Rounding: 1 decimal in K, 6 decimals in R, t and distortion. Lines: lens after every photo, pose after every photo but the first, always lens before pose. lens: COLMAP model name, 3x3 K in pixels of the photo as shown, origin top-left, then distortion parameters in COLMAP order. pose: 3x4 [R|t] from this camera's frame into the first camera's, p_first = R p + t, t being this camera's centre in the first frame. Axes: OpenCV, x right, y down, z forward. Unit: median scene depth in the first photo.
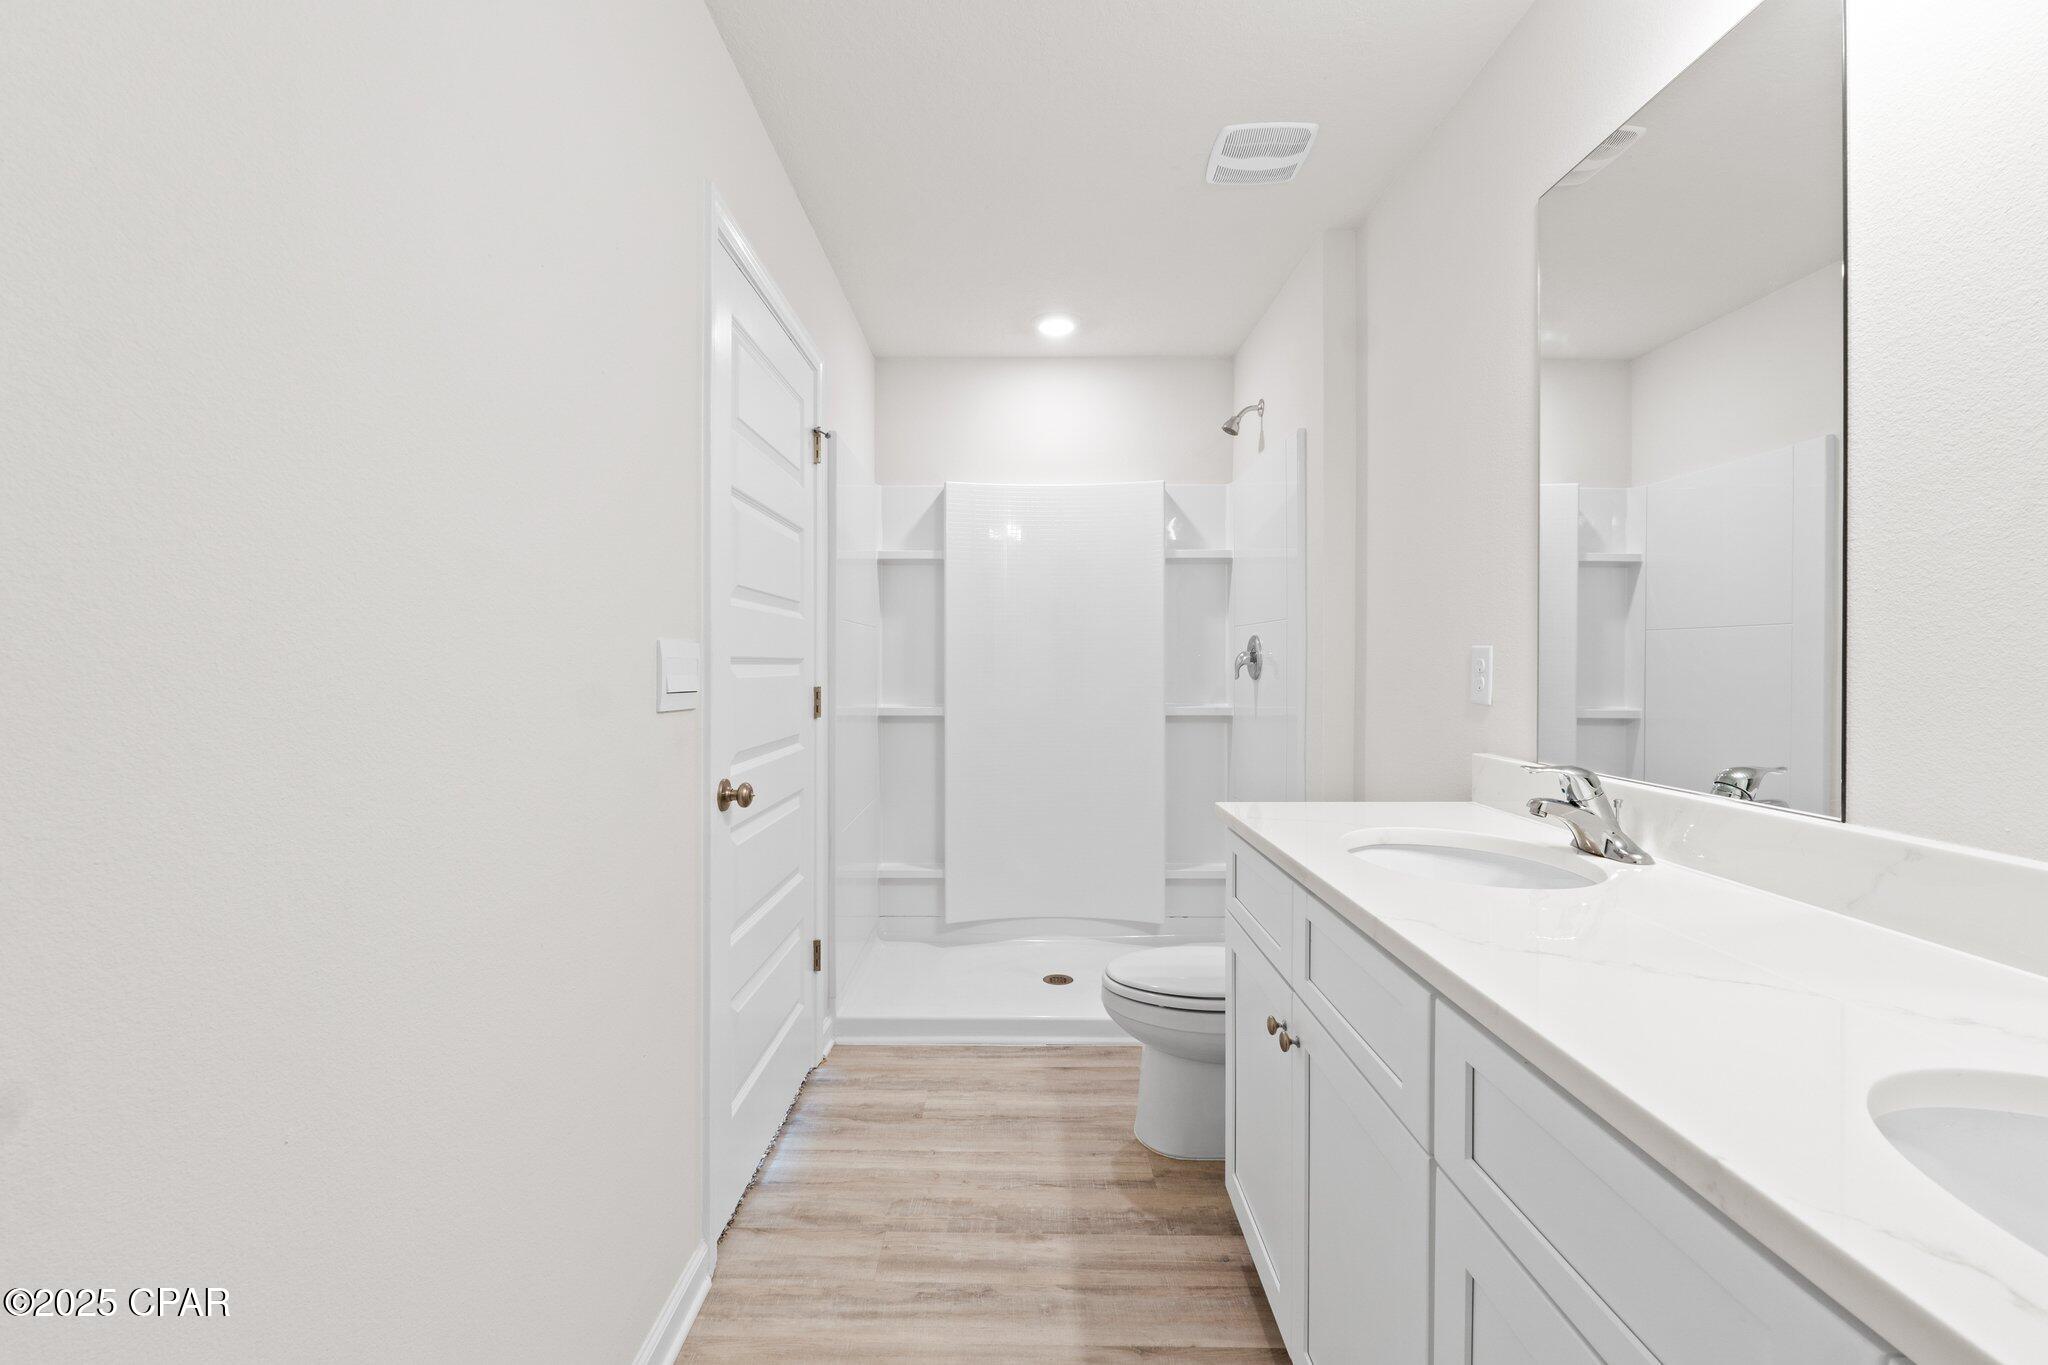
lens RADIAL K [[867.5, 0, 1007.2], [0, 867.5, 669.7], [0, 0, 1]] dist [-0.007169, 0.000051]
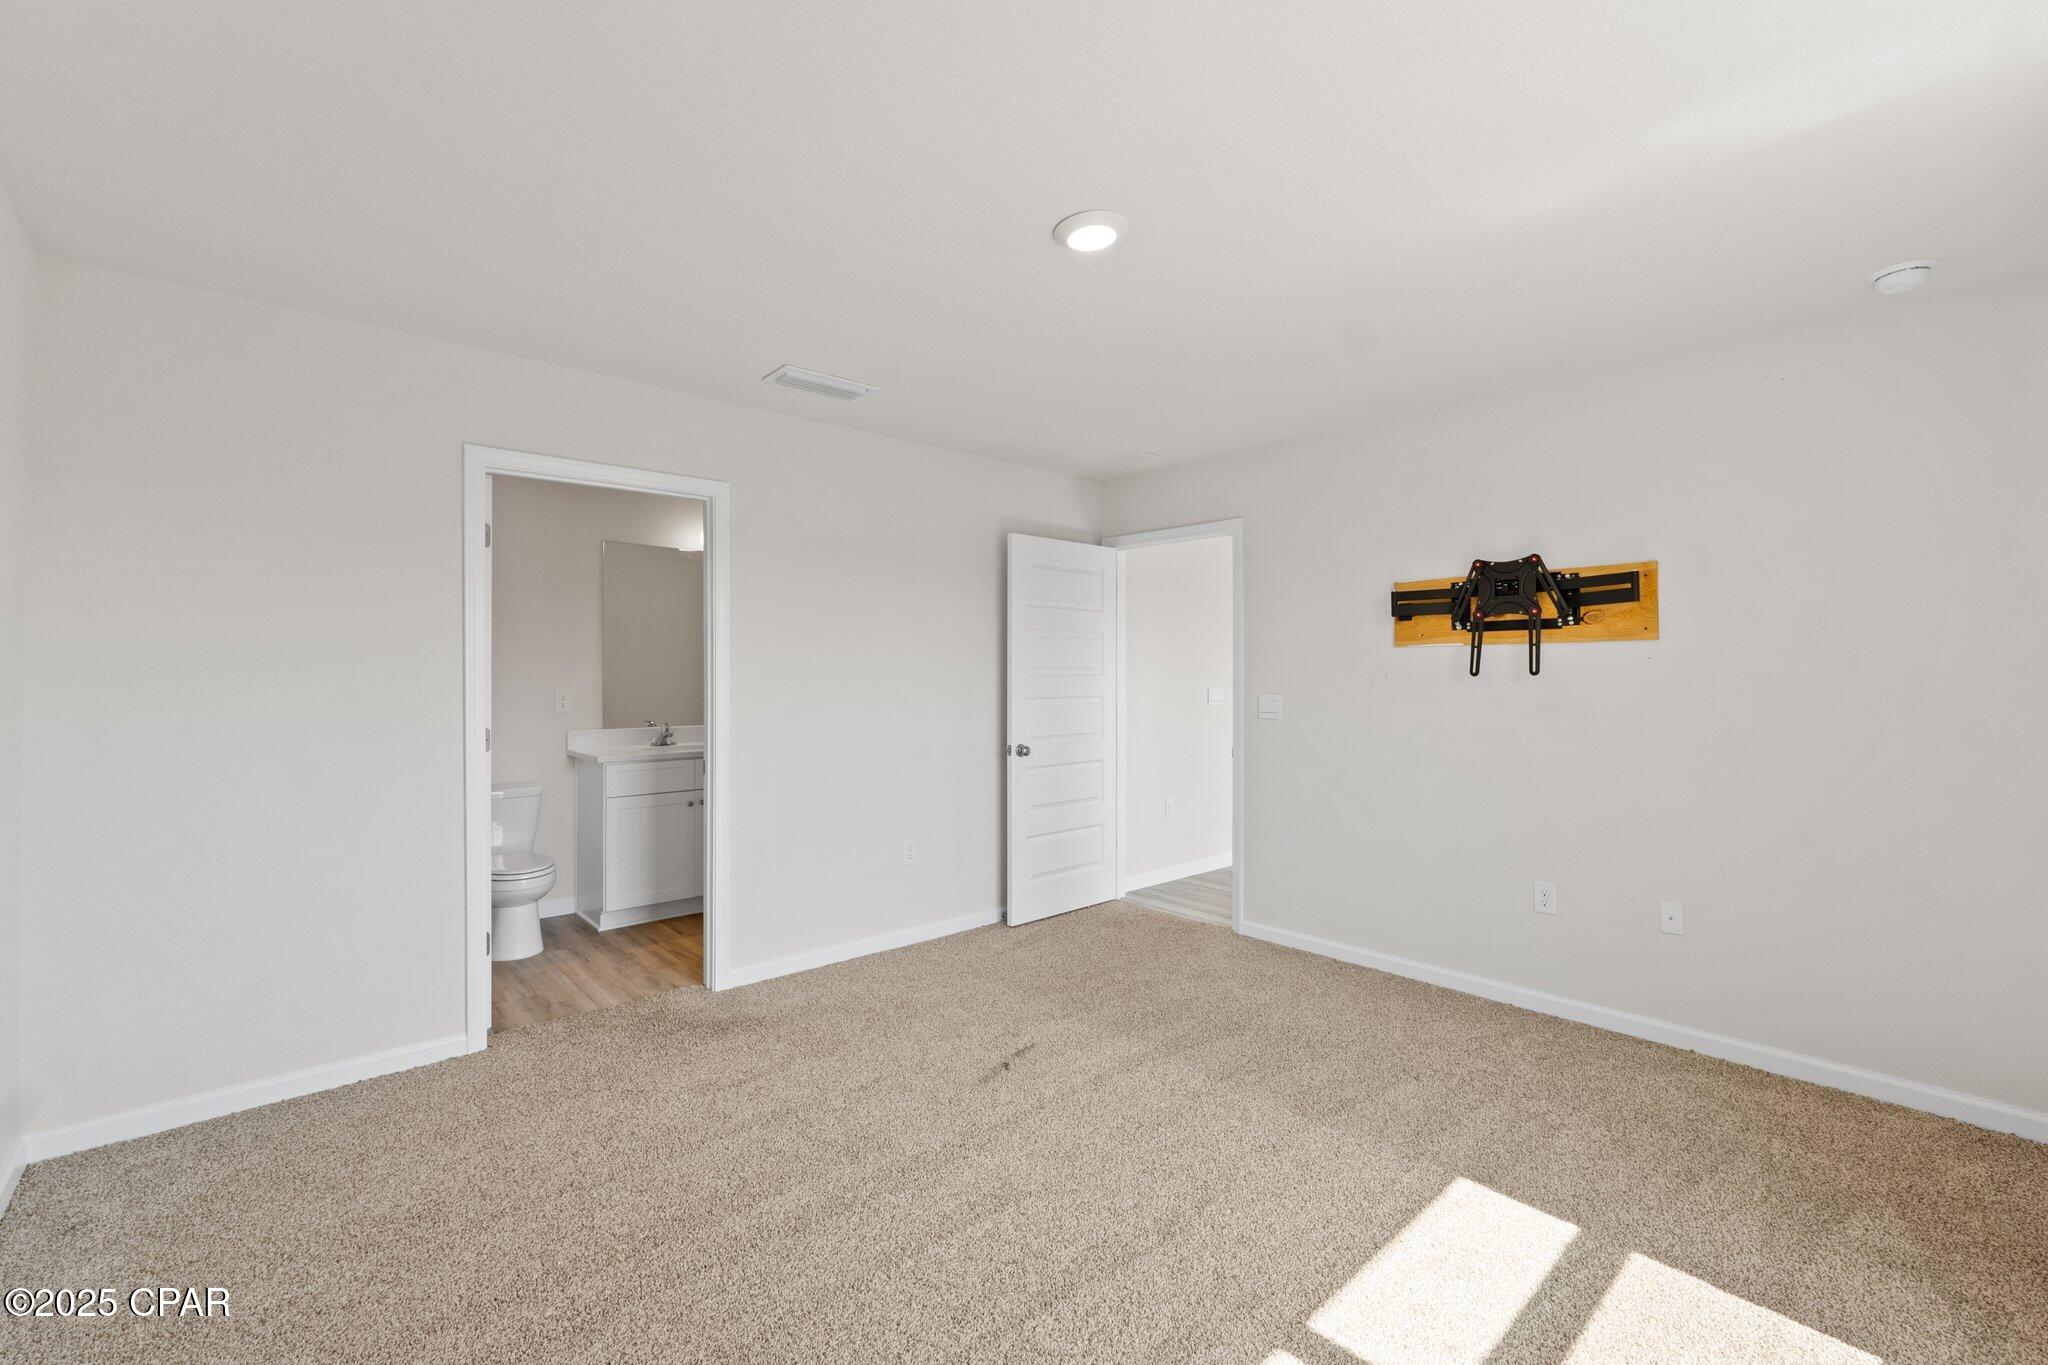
lens RADIAL K [[871.8, 0, 1018.4], [0, 871.8, 684.6], [0, 0, 1]] dist [-0.002806, 0.000111]
pose [[-0.682569, -0.008209, 0.730775, -2.059066], [0.002167, 0.999910, 0.013256, -0.063251], [-0.730818, 0.010631, -0.682490, 1.611712]]
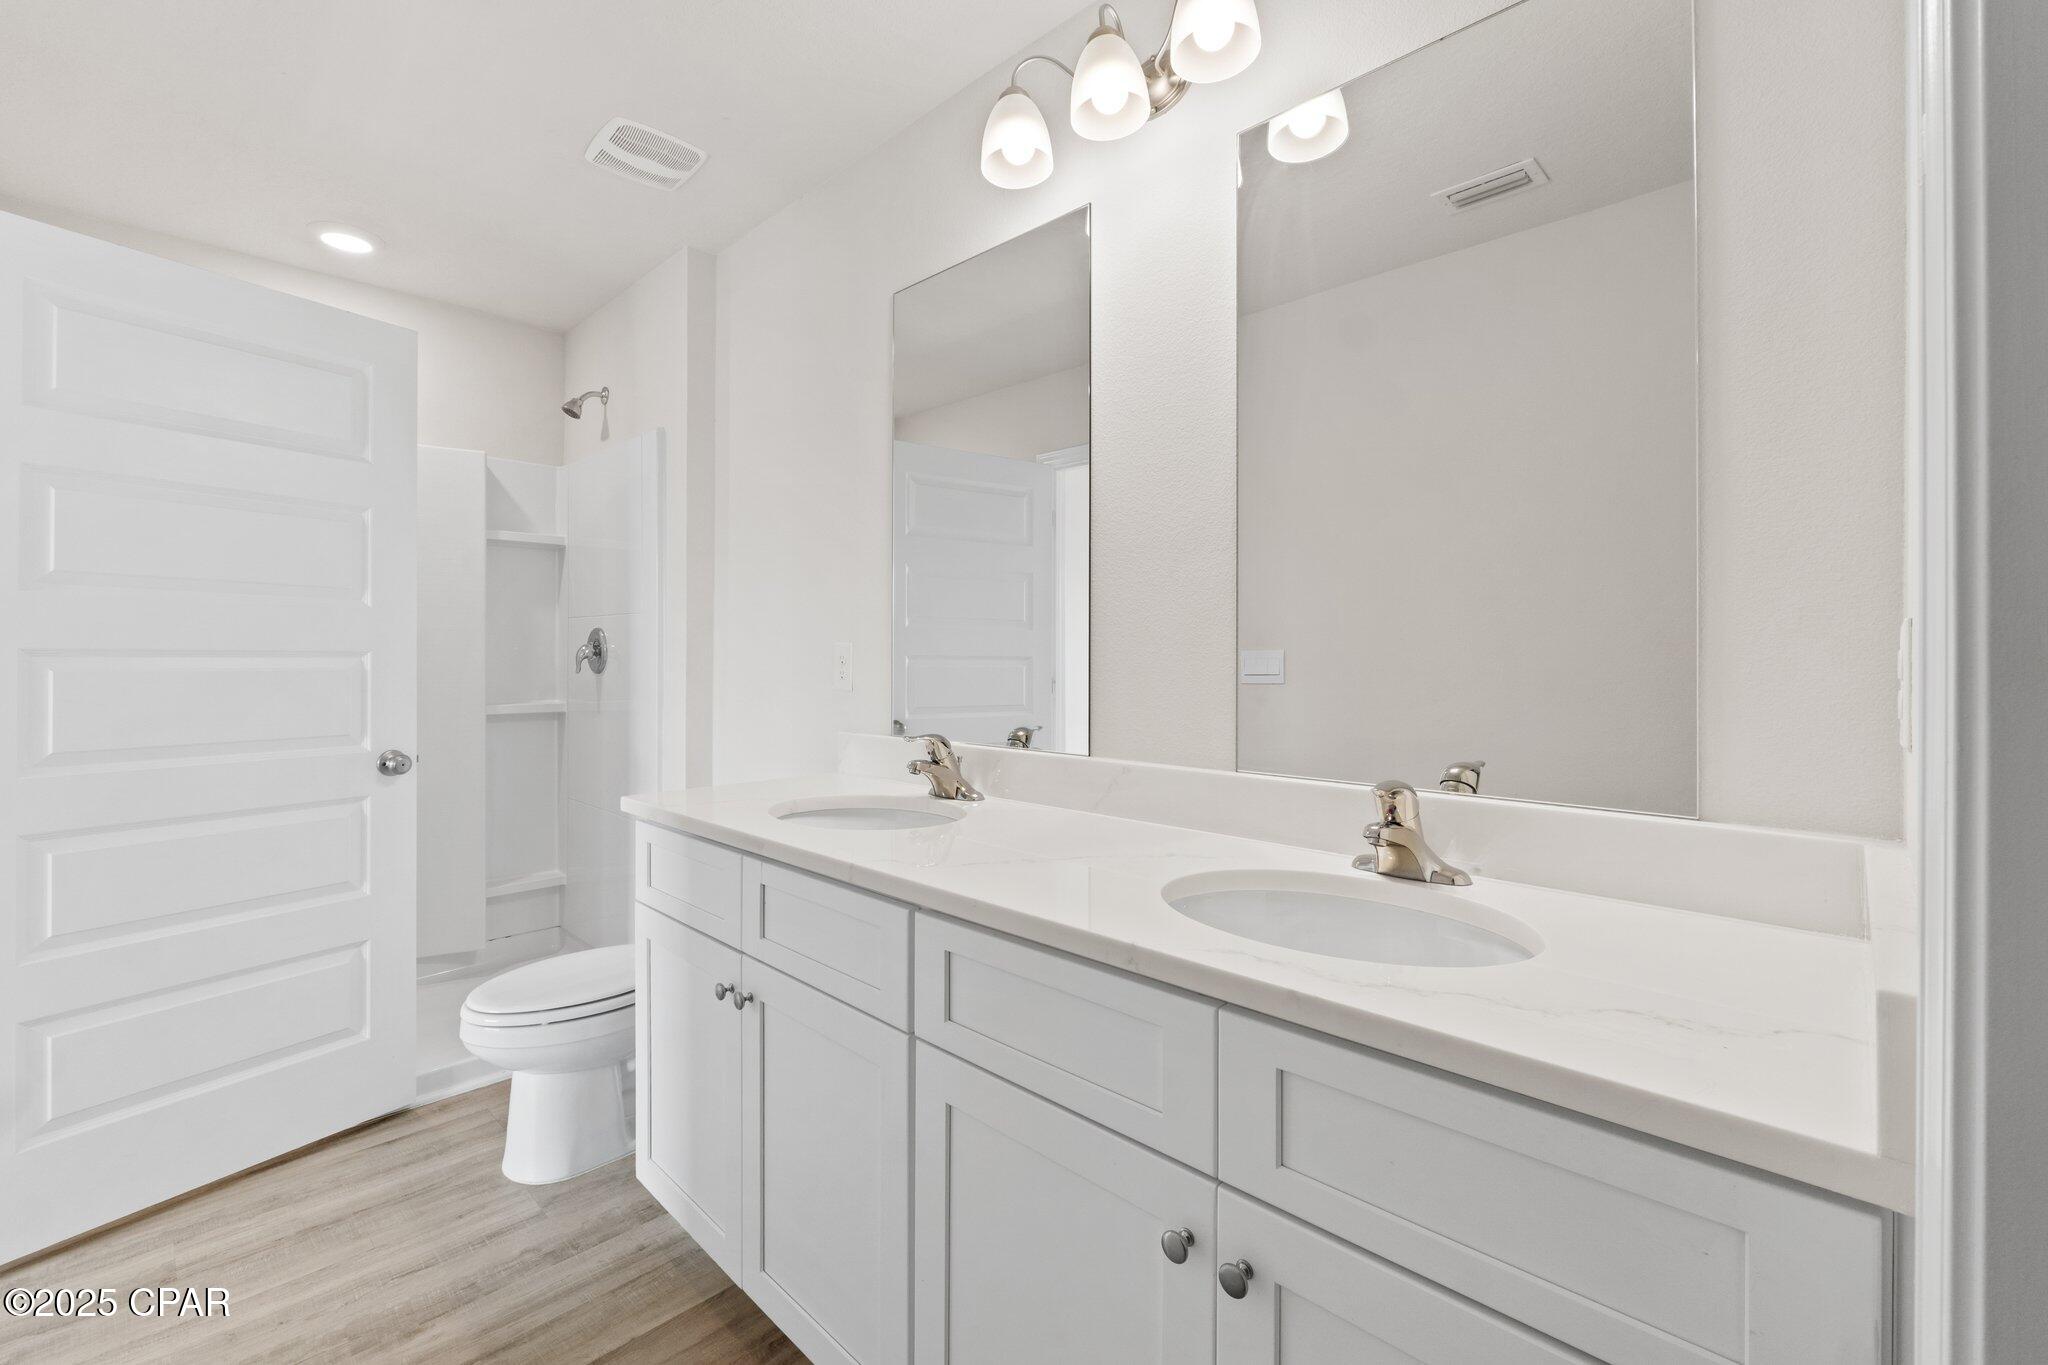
lens RADIAL K [[868.3, 0, 1009.0], [0, 868.3, 660.6], [0, 0, 1]] dist [-0.012592, 0.000340]
pose [[0.688698, -0.000550, 0.725048, -0.154538], [0.003488, 0.999991, -0.002555, 0.001102], [-0.725040, 0.004288, 0.688694, -0.004500]]
